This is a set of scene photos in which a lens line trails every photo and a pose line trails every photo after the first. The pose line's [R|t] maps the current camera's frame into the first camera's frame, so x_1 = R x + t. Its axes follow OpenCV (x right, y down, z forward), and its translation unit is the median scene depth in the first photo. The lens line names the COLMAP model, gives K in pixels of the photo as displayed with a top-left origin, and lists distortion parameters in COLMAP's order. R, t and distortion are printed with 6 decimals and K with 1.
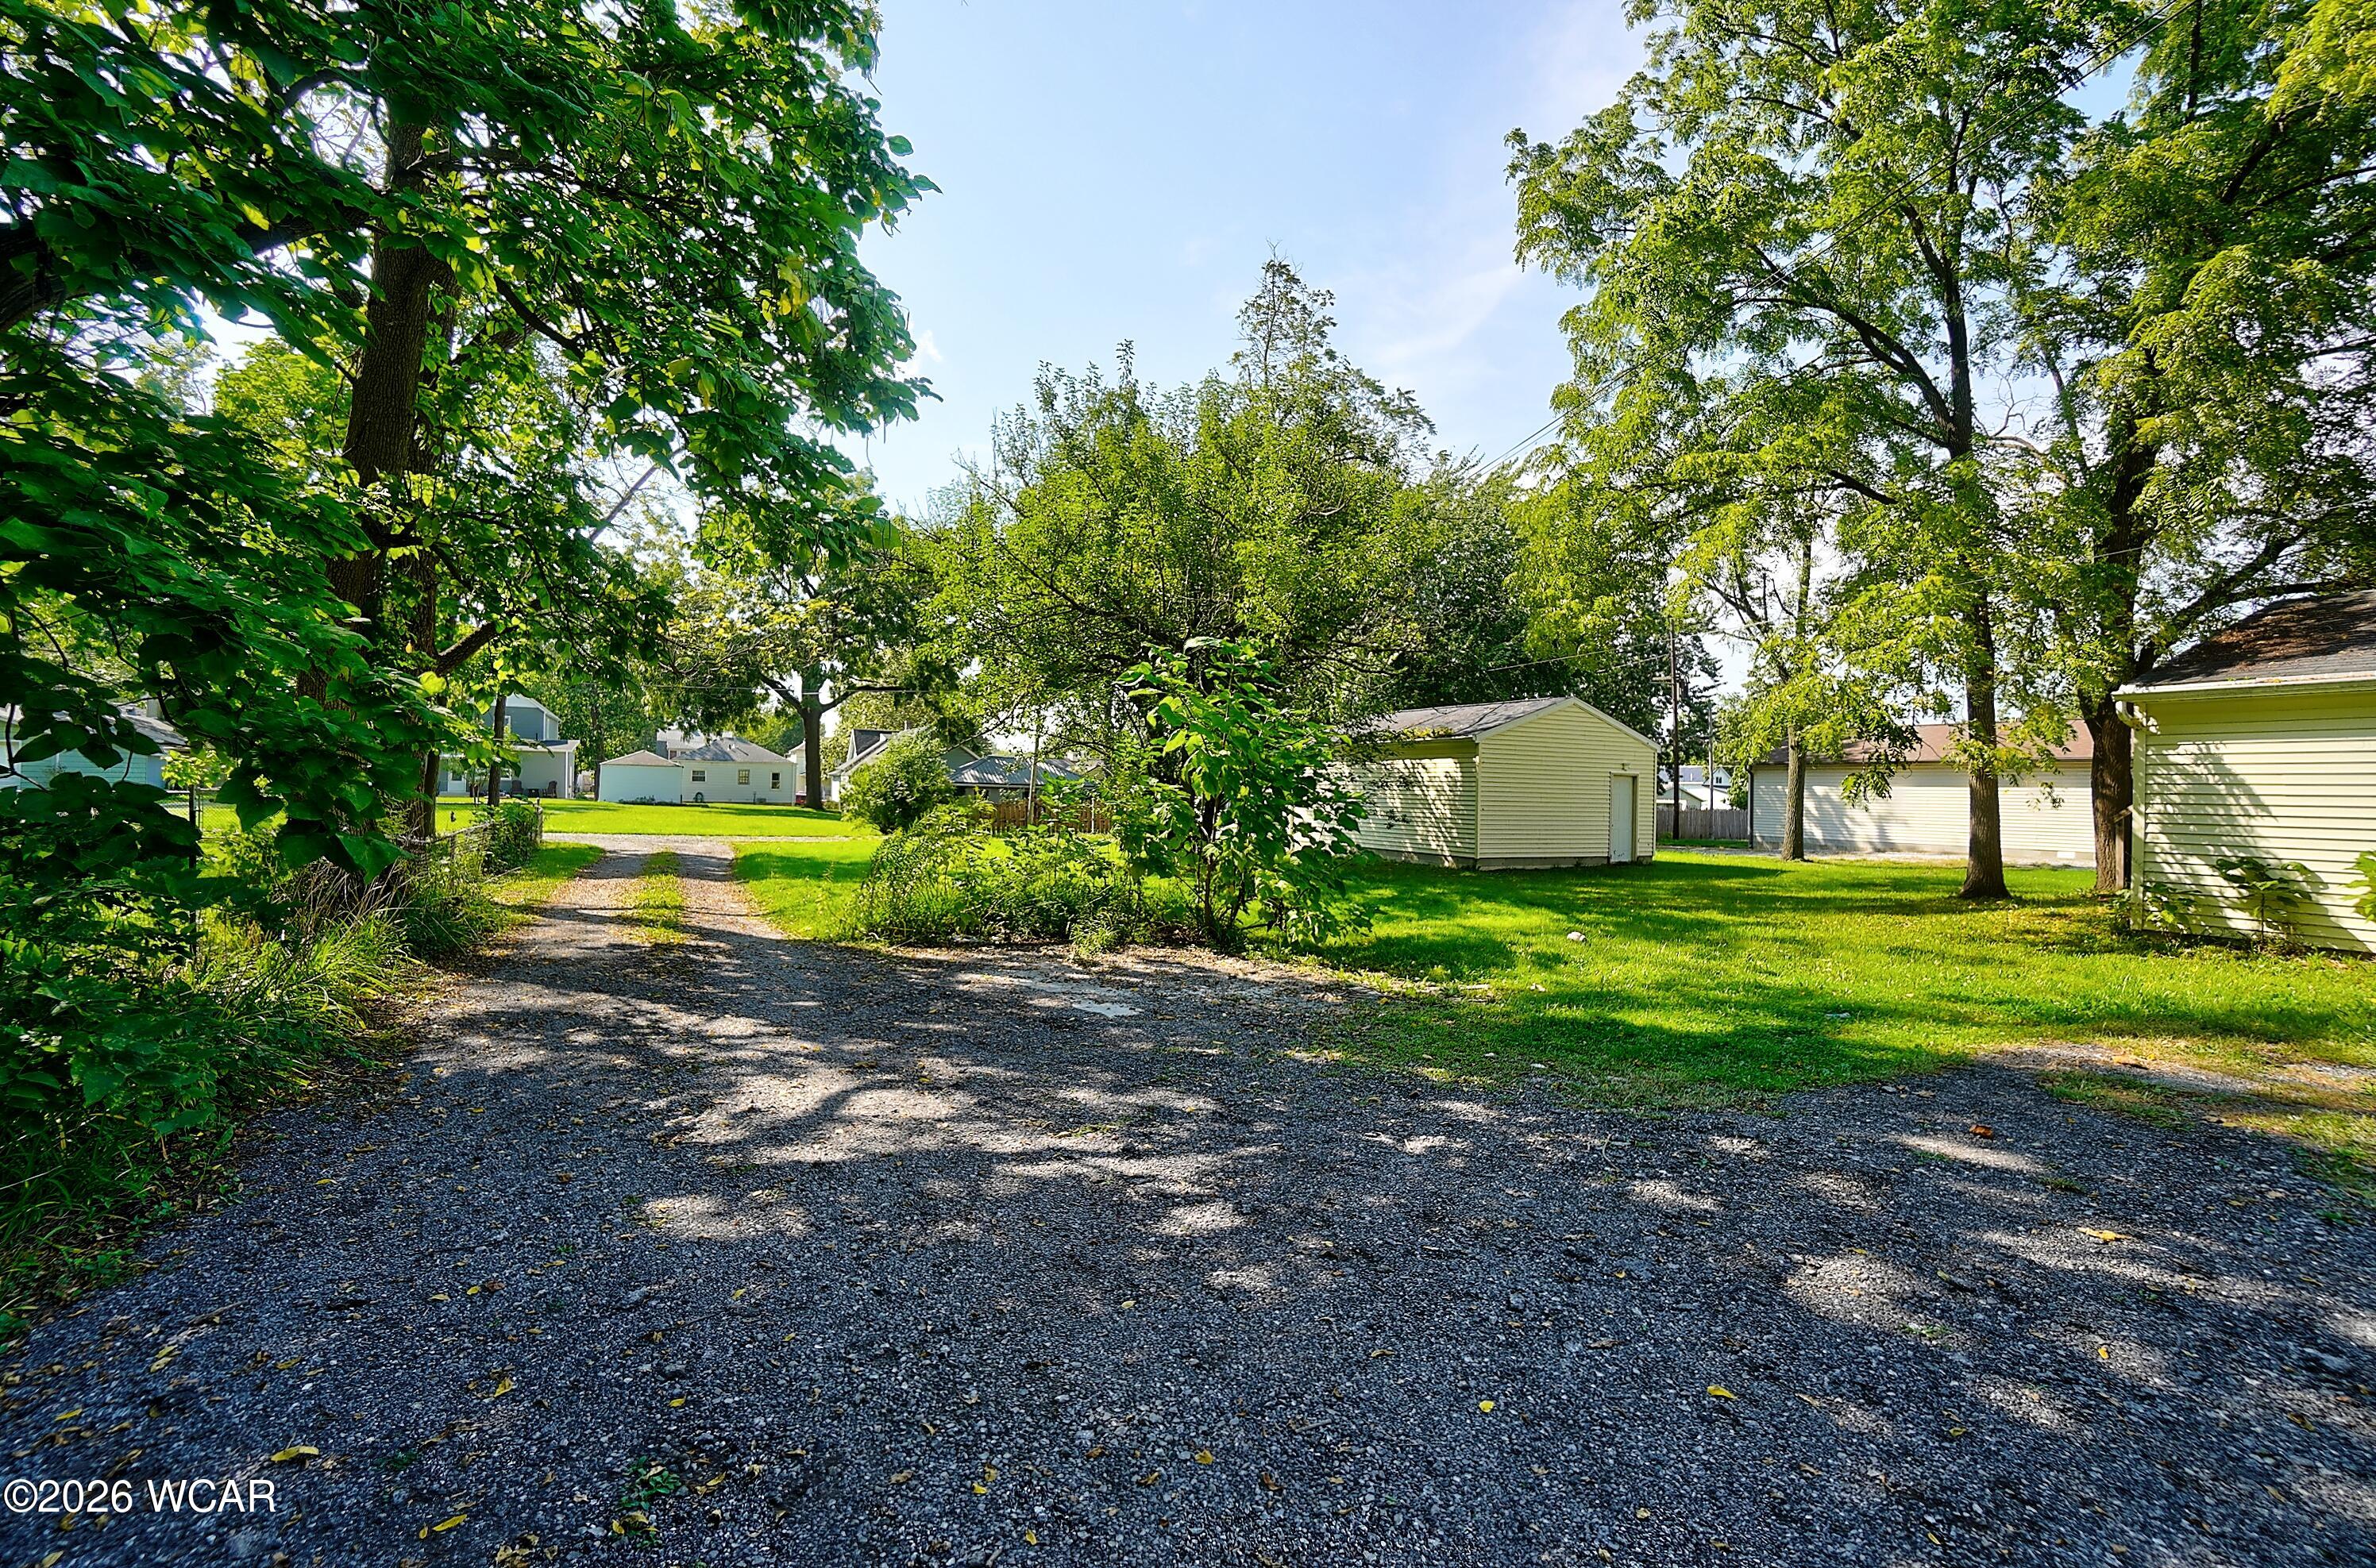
lens RADIAL K [[1053.4, 0, 1158.8], [0, 1053.4, 781.6], [0, 0, 1]] dist [-0.071373, 0.026560]
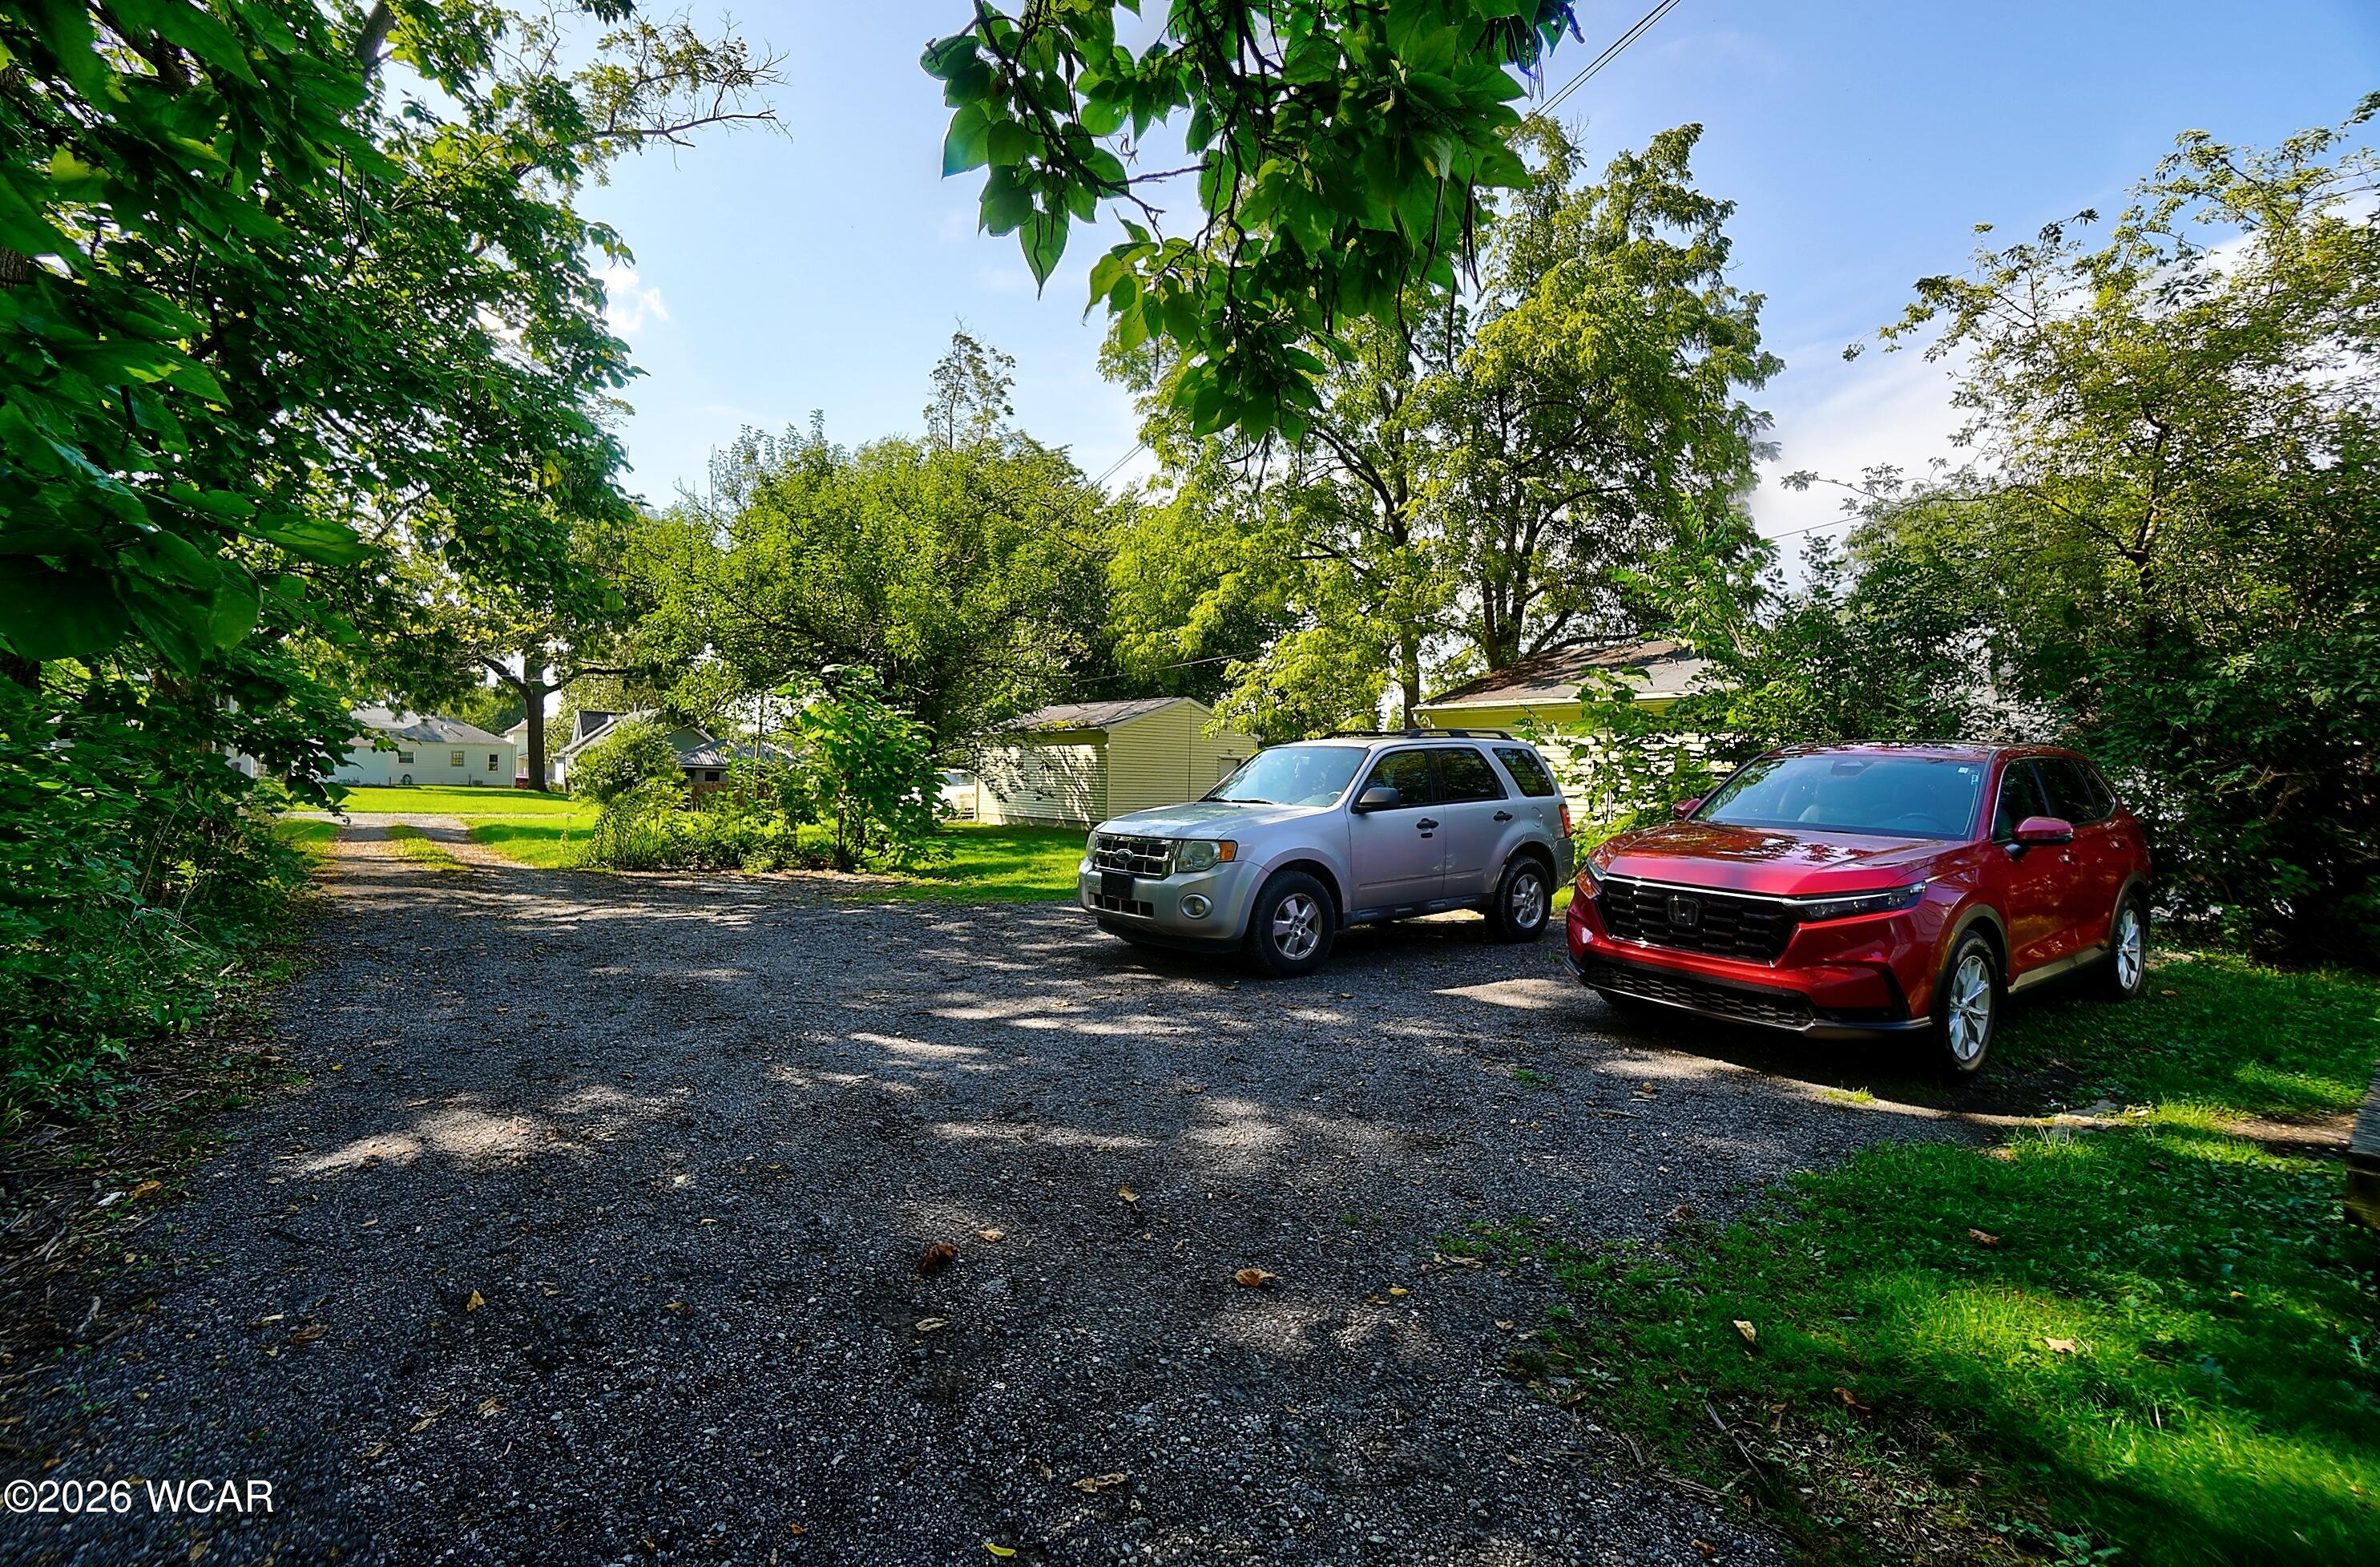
lens RADIAL K [[1055.4, 0, 1160.8], [0, 1055.4, 781.1], [0, 0, 1]] dist [-0.071373, 0.026560]
pose [[0.973761, 0.000683, 0.227574, 0.067245], [-0.003969, 0.999894, 0.013980, 0.002837], [-0.227540, -0.014516, 0.973661, -0.248614]]
